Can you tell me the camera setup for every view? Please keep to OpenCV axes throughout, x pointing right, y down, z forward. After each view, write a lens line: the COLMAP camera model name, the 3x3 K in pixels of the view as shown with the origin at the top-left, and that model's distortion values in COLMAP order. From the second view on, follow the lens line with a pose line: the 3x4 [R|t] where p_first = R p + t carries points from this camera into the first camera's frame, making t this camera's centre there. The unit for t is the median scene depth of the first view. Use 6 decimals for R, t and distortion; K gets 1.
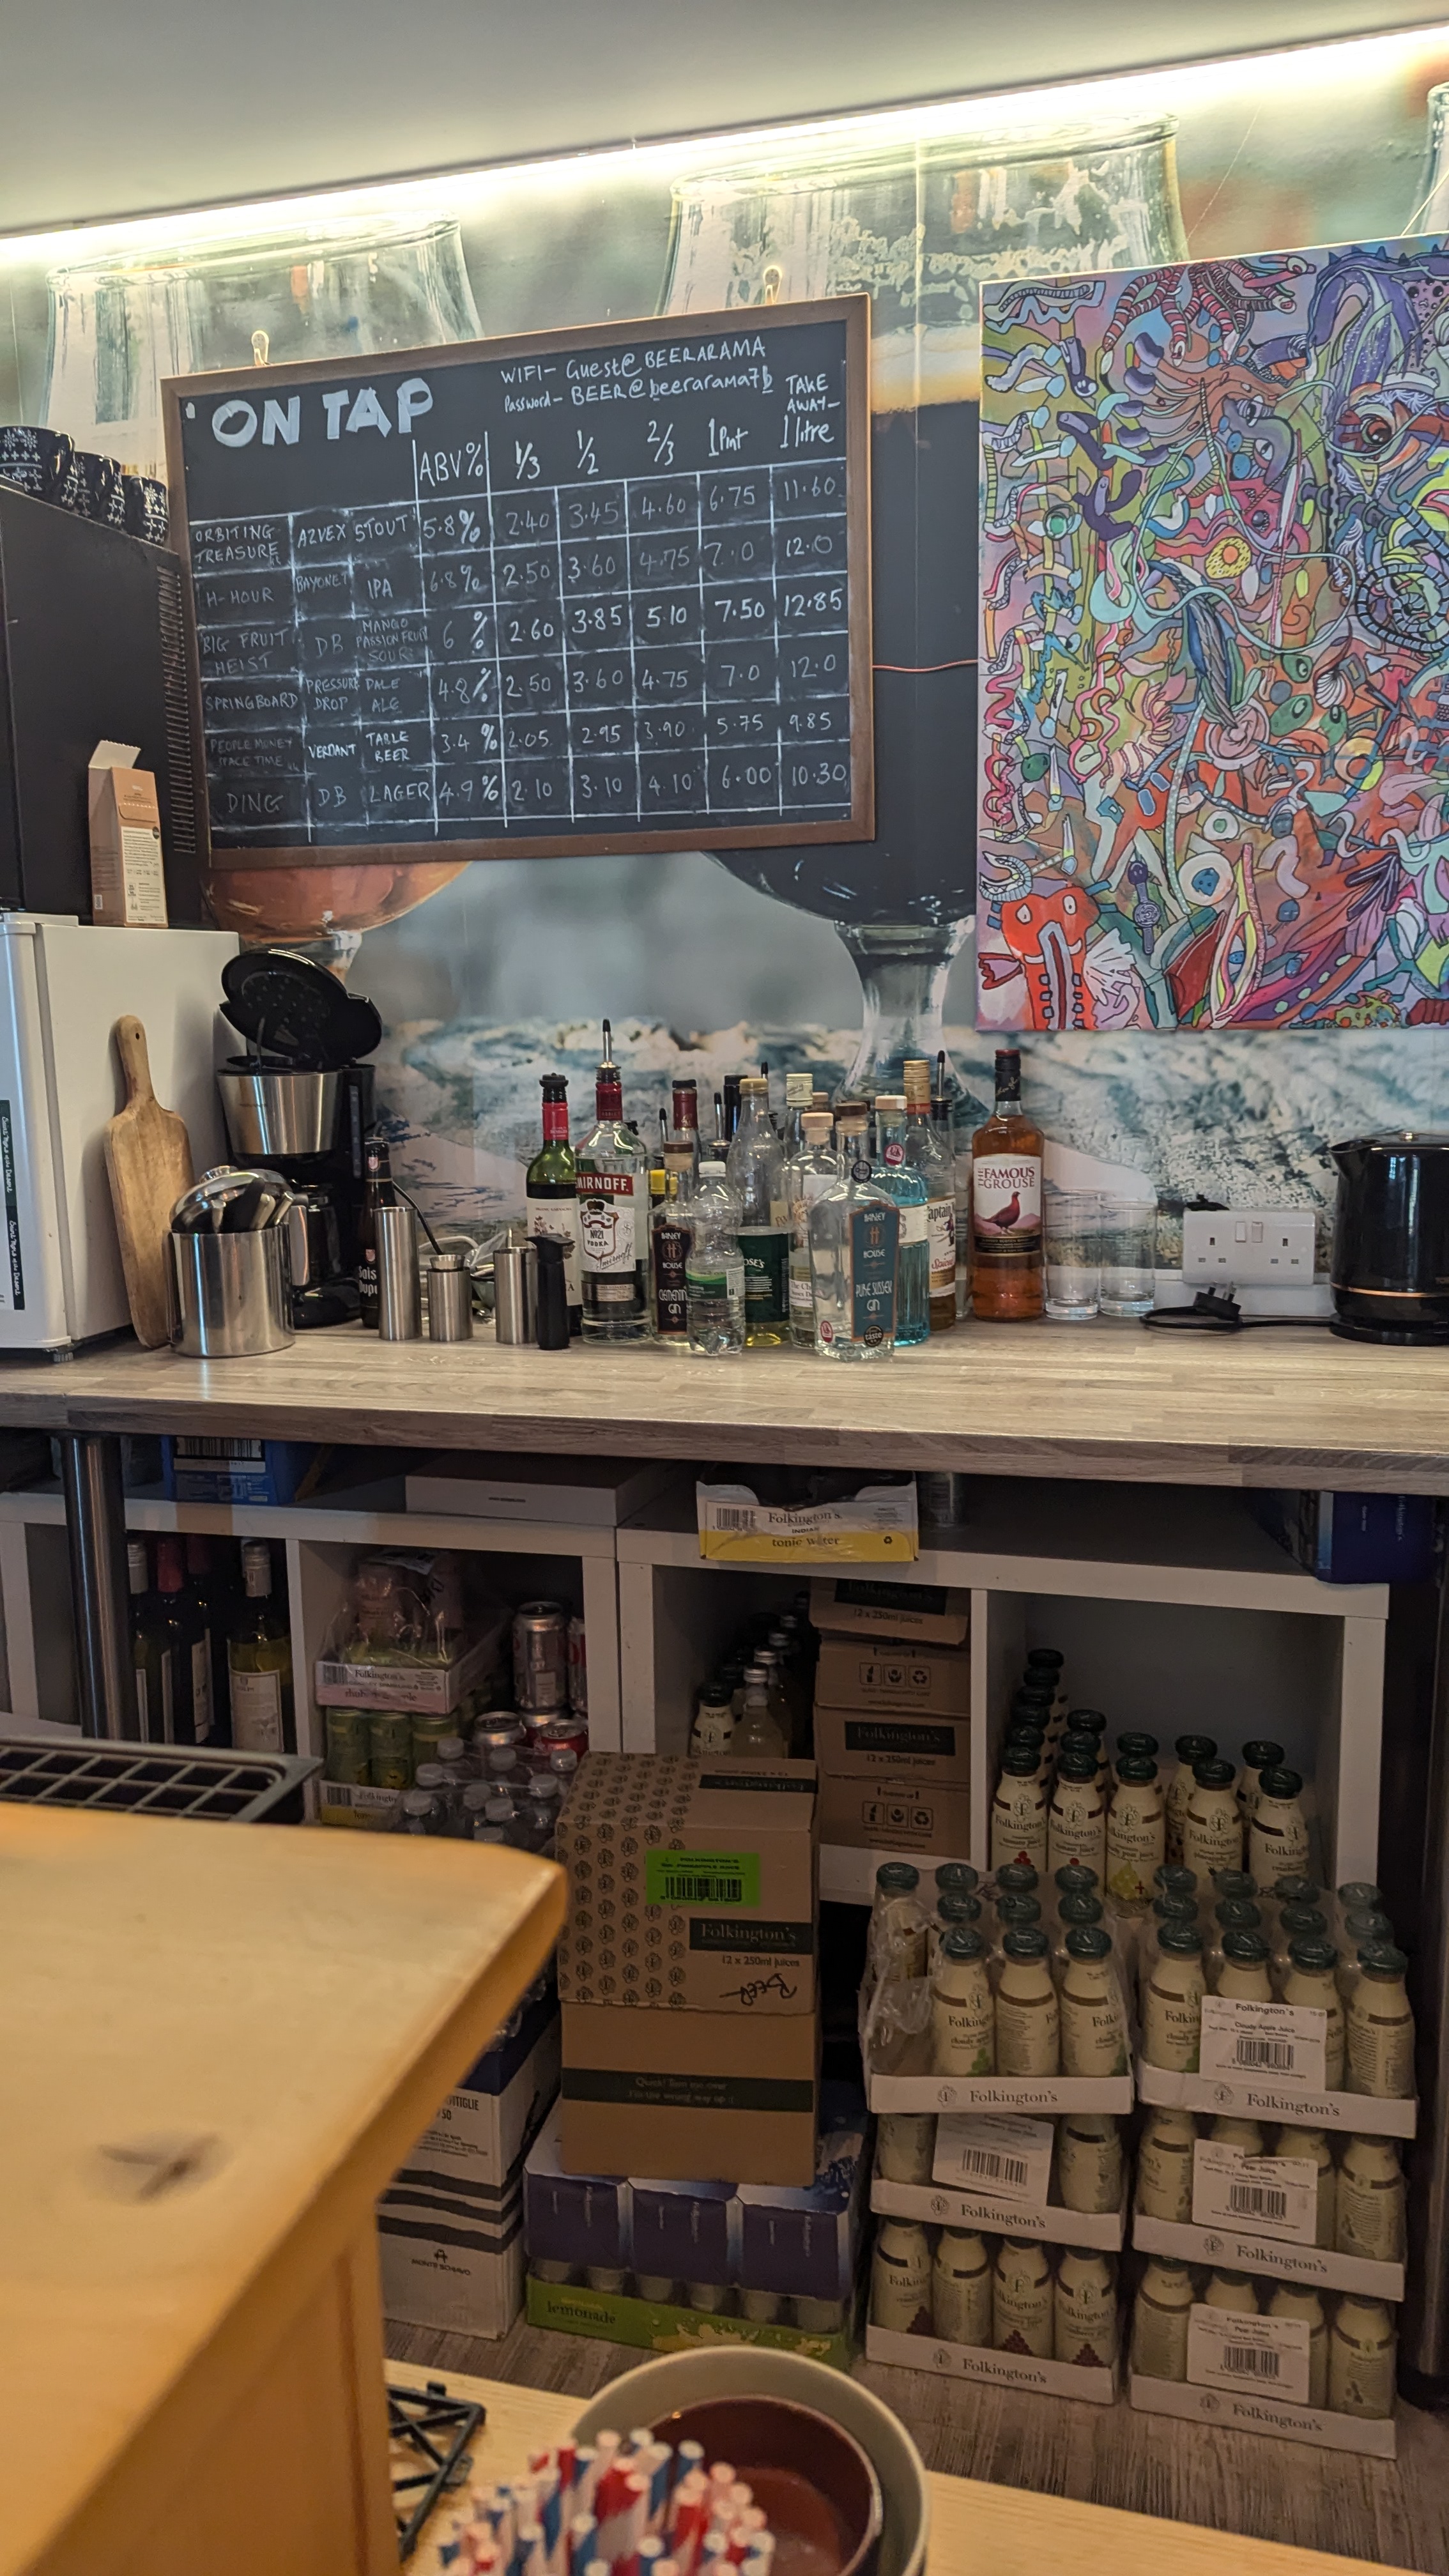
lens RADIAL K [[1838.0, 0, 726.1], [0, 1838.0, 1284.1], [0, 0, 1]] dist [0.010003, -0.012064]
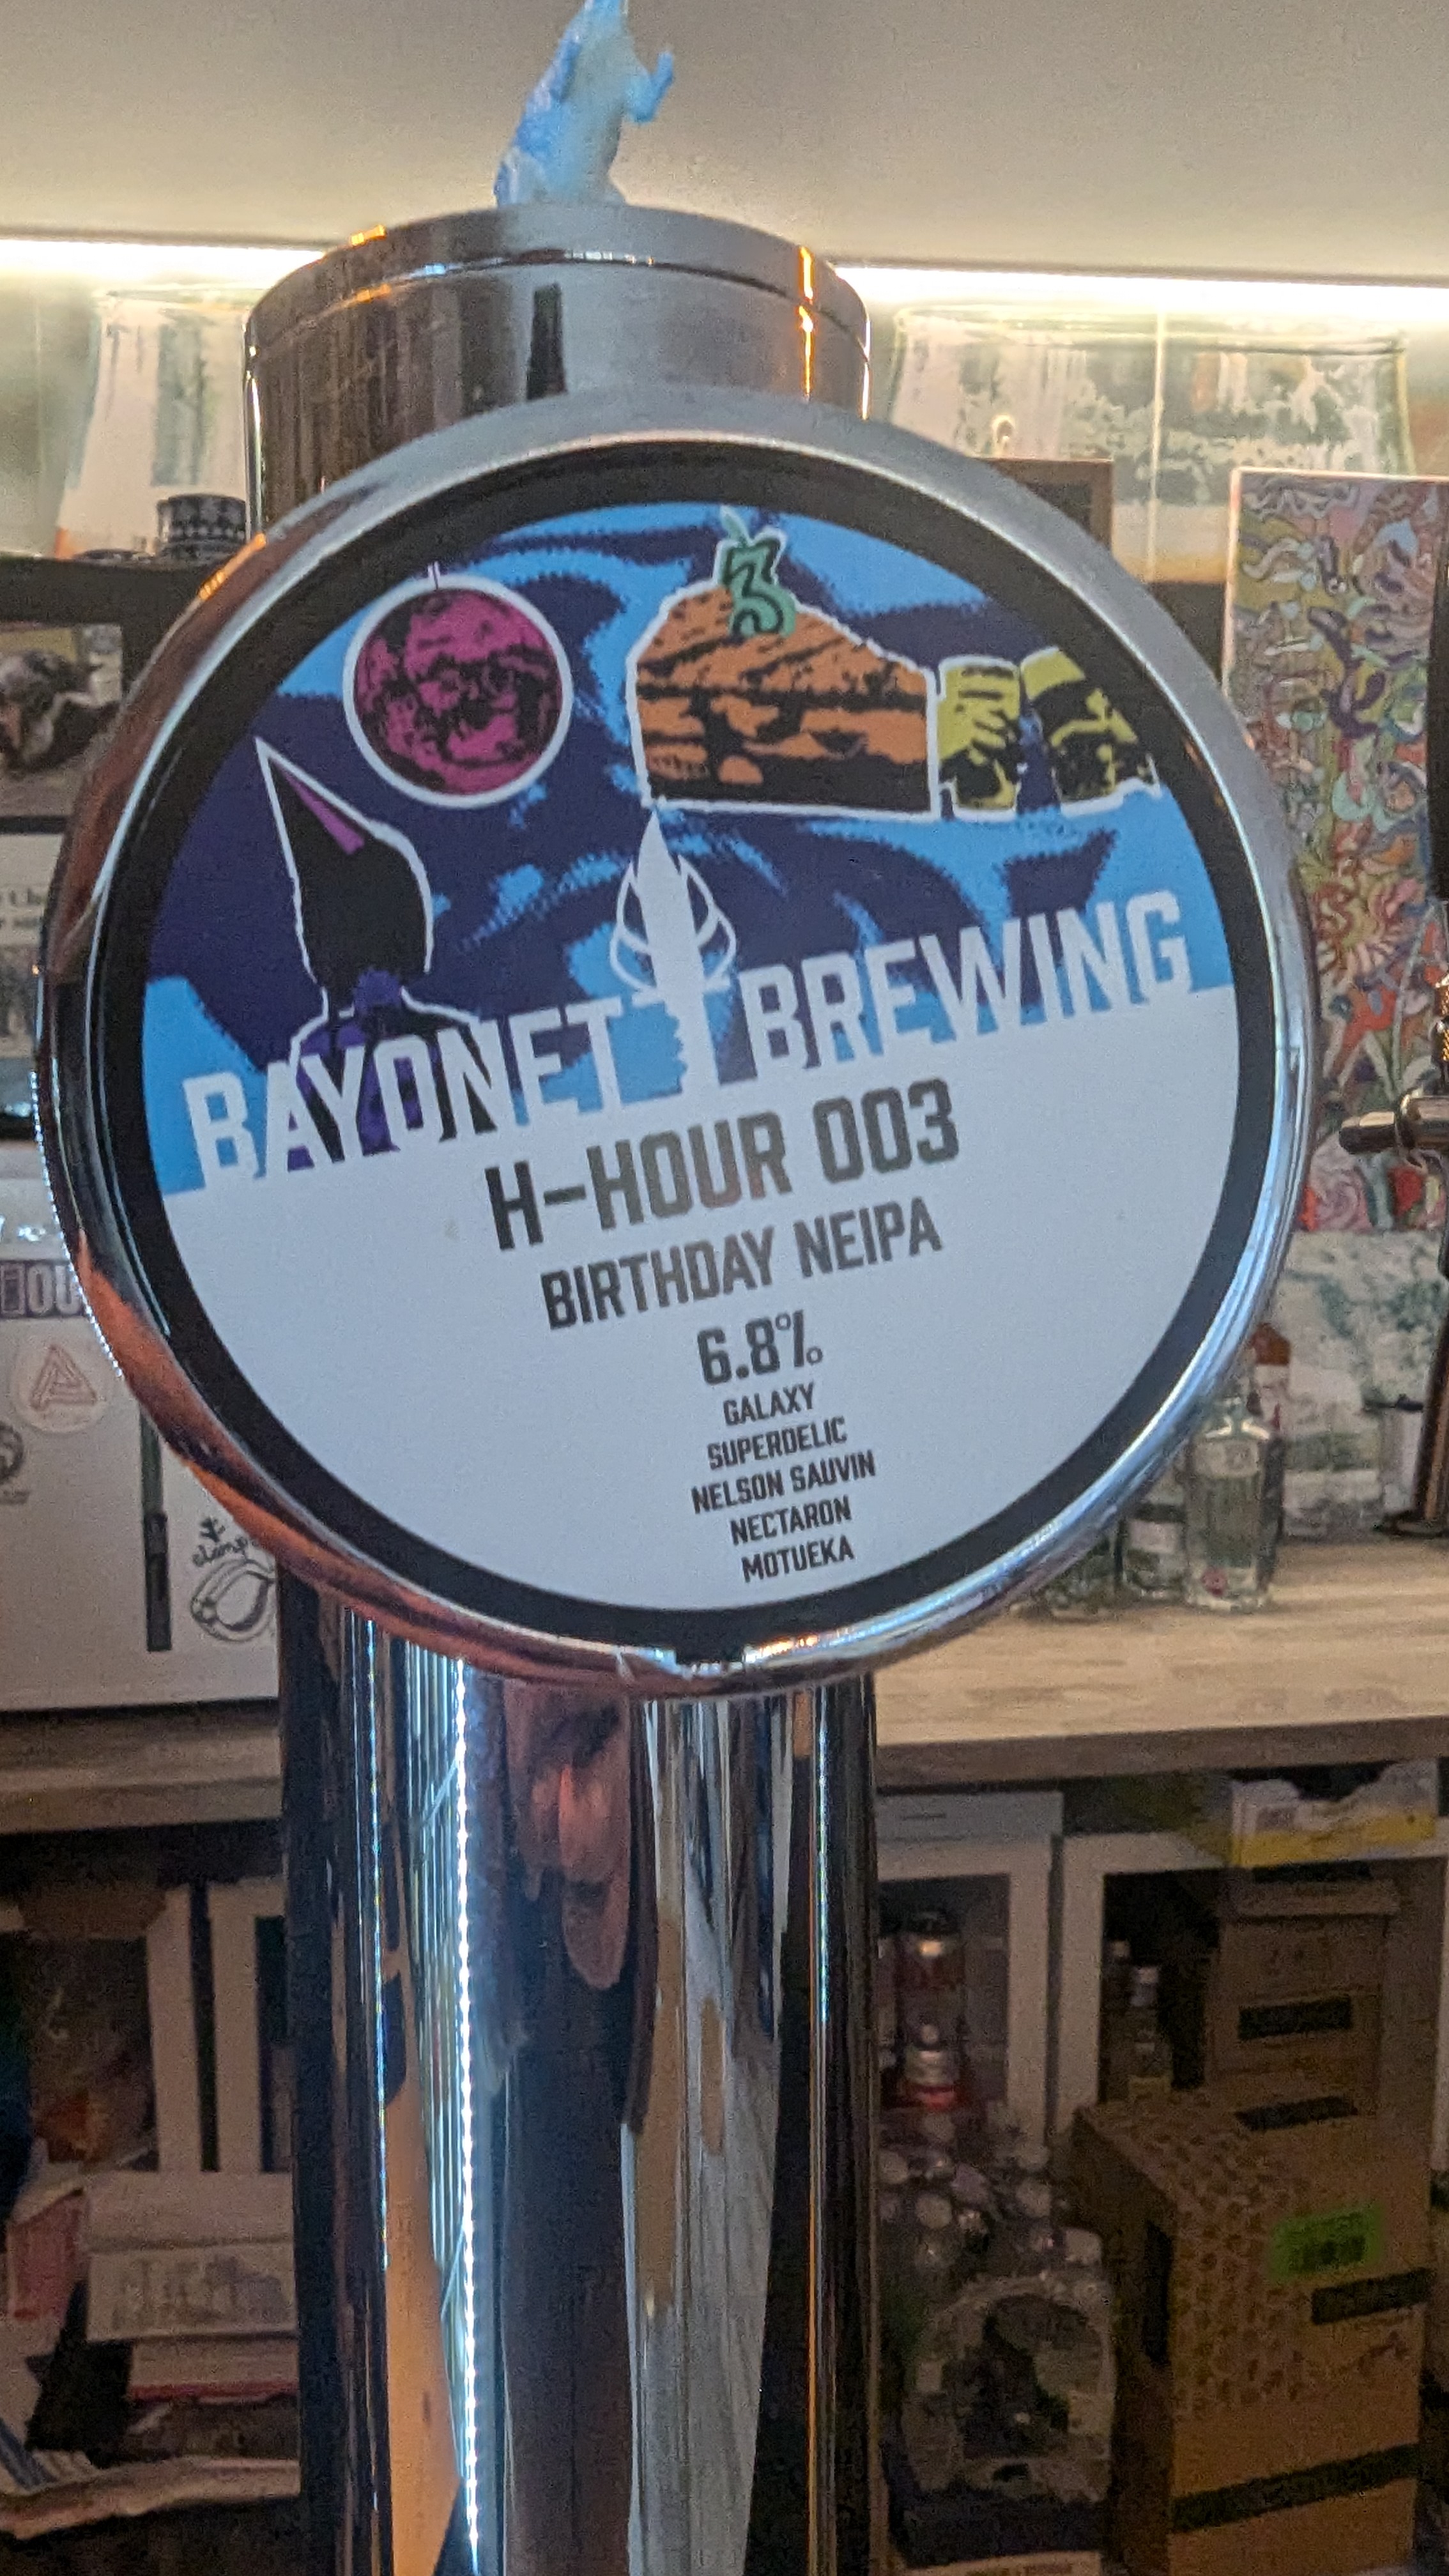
lens RADIAL K [[1936.1, 0, 724.9], [0, 1936.1, 1290.6], [0, 0, 1]] dist [-0.030938, 0.018686]
pose [[0.930132, -0.032409, 0.365792, -0.483522], [0.051545, 0.997759, -0.042665, -0.084436], [-0.363590, 0.058538, 0.929718, 0.184970]]
